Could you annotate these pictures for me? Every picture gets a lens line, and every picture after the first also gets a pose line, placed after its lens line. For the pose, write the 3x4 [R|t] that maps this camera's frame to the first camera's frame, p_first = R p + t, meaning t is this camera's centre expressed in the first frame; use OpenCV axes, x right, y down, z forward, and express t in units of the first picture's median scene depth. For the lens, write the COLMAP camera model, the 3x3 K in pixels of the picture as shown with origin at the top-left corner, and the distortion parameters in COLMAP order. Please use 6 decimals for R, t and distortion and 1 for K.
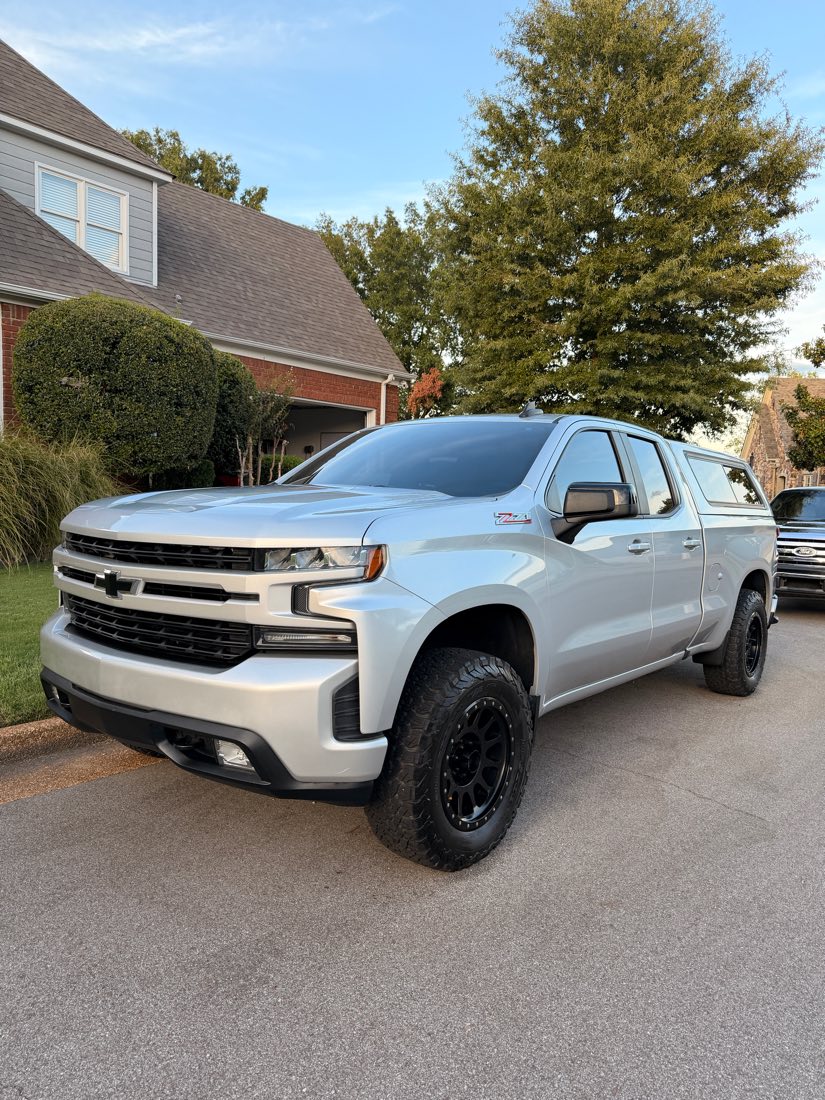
lens RADIAL K [[790.8, 0, 412.5], [0, 790.8, 550.0], [0, 0, 1]] dist [0.224875, -0.369361]
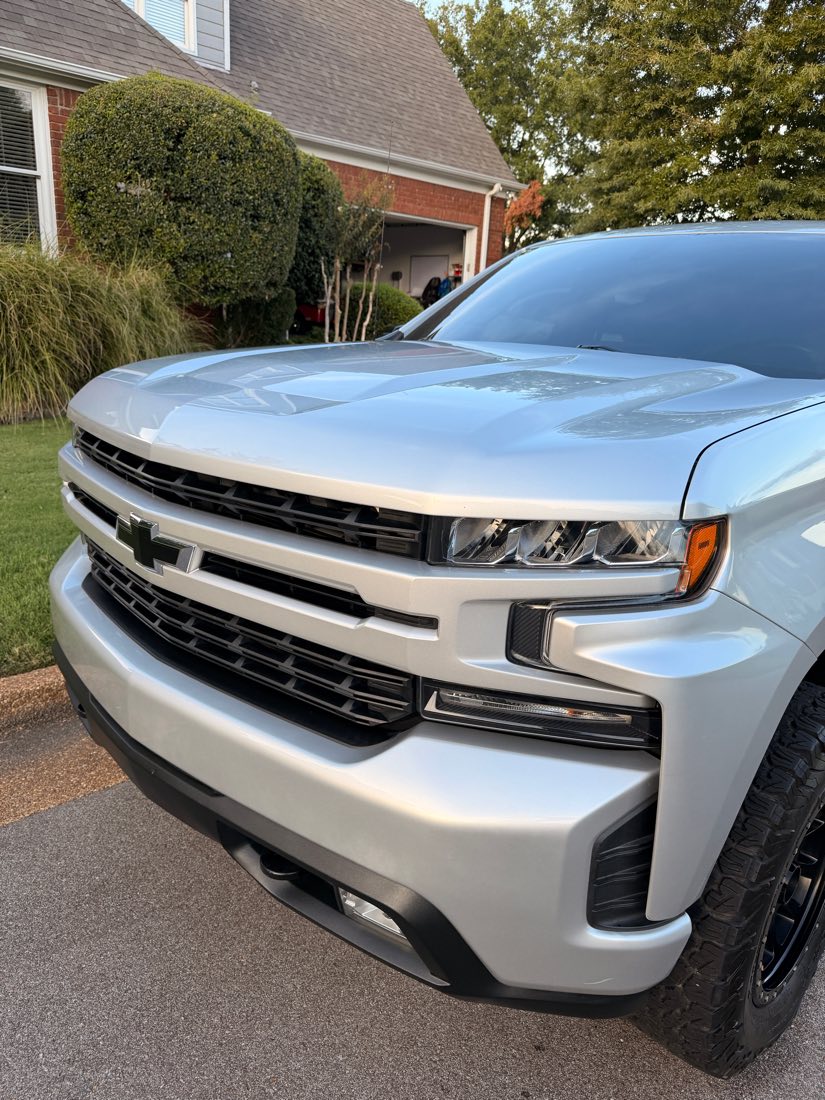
lens RADIAL K [[782.3, 0, 413.9], [0, 782.3, 518.9], [0, 0, 1]] dist [0.055280, -0.033593]
pose [[0.995957, 0.042549, -0.079120, -0.046785], [-0.028146, 0.984172, 0.174969, -0.020908], [0.085312, -0.172035, 0.981390, 0.154467]]
